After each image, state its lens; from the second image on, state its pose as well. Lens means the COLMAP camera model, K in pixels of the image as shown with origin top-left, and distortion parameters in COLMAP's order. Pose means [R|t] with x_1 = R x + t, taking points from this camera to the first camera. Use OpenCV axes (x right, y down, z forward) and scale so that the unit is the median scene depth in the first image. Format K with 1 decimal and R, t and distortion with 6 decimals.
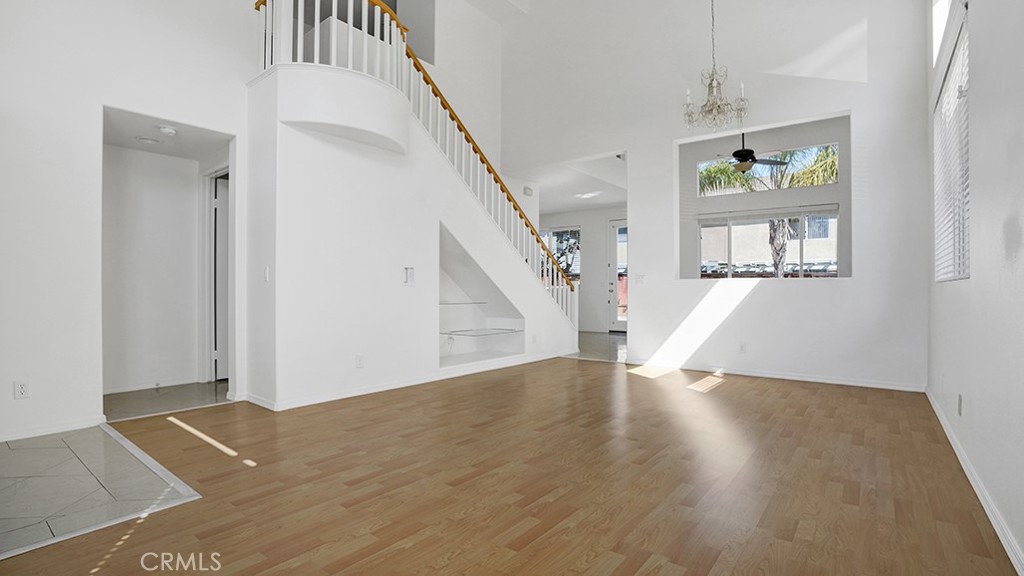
lens RADIAL K [[497.7, 0, 522.4], [0, 497.7, 291.3], [0, 0, 1]] dist [-0.055332, 0.037478]
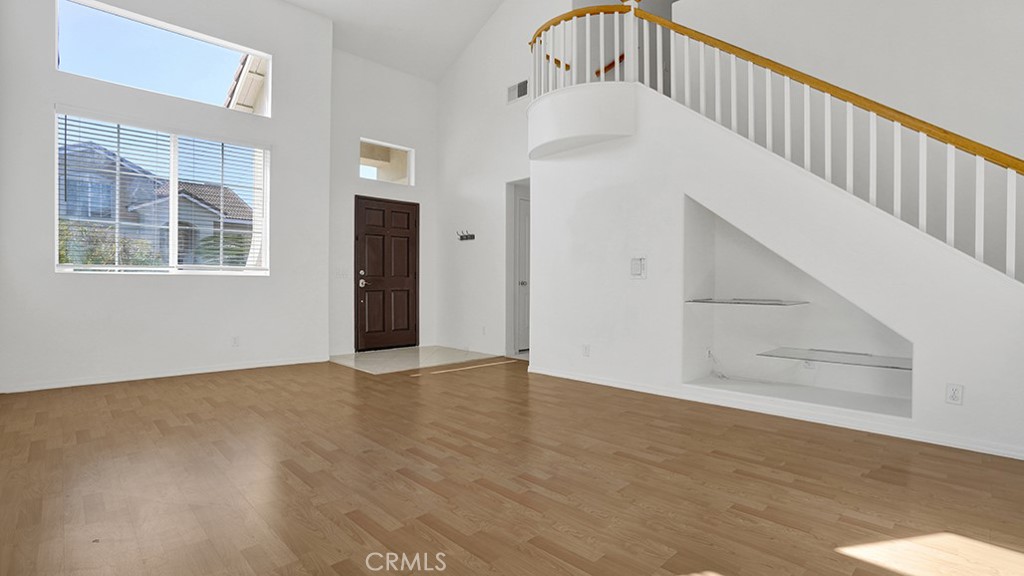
lens RADIAL K [[474.9, 0, 507.0], [0, 474.9, 289.2], [0, 0, 1]] dist [0.000915, 0.000123]
pose [[-0.176681, 0.004597, -0.984257, 0.540968], [-0.001245, 0.999987, 0.004894, 0.003481], [0.984267, 0.002090, -0.176673, 0.751278]]
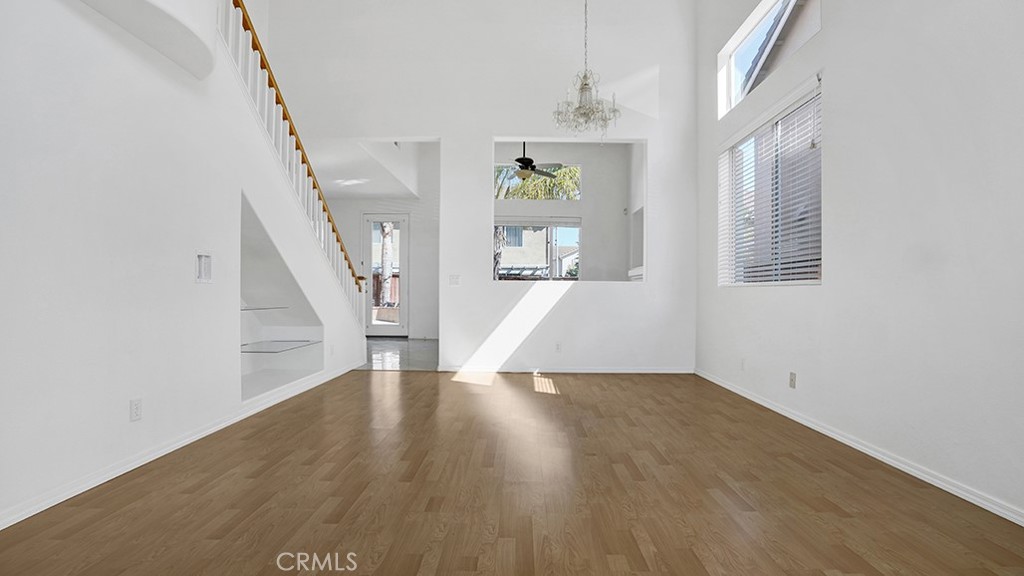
lens RADIAL K [[497.7, 0, 522.4], [0, 497.7, 291.3], [0, 0, 1]] dist [-0.055332, 0.037478]
pose [[0.797607, 0.005386, 0.603153, -0.232445], [-0.004759, 0.999985, -0.002637, -0.000329], [-0.603159, -0.000767, 0.797621, 0.190384]]
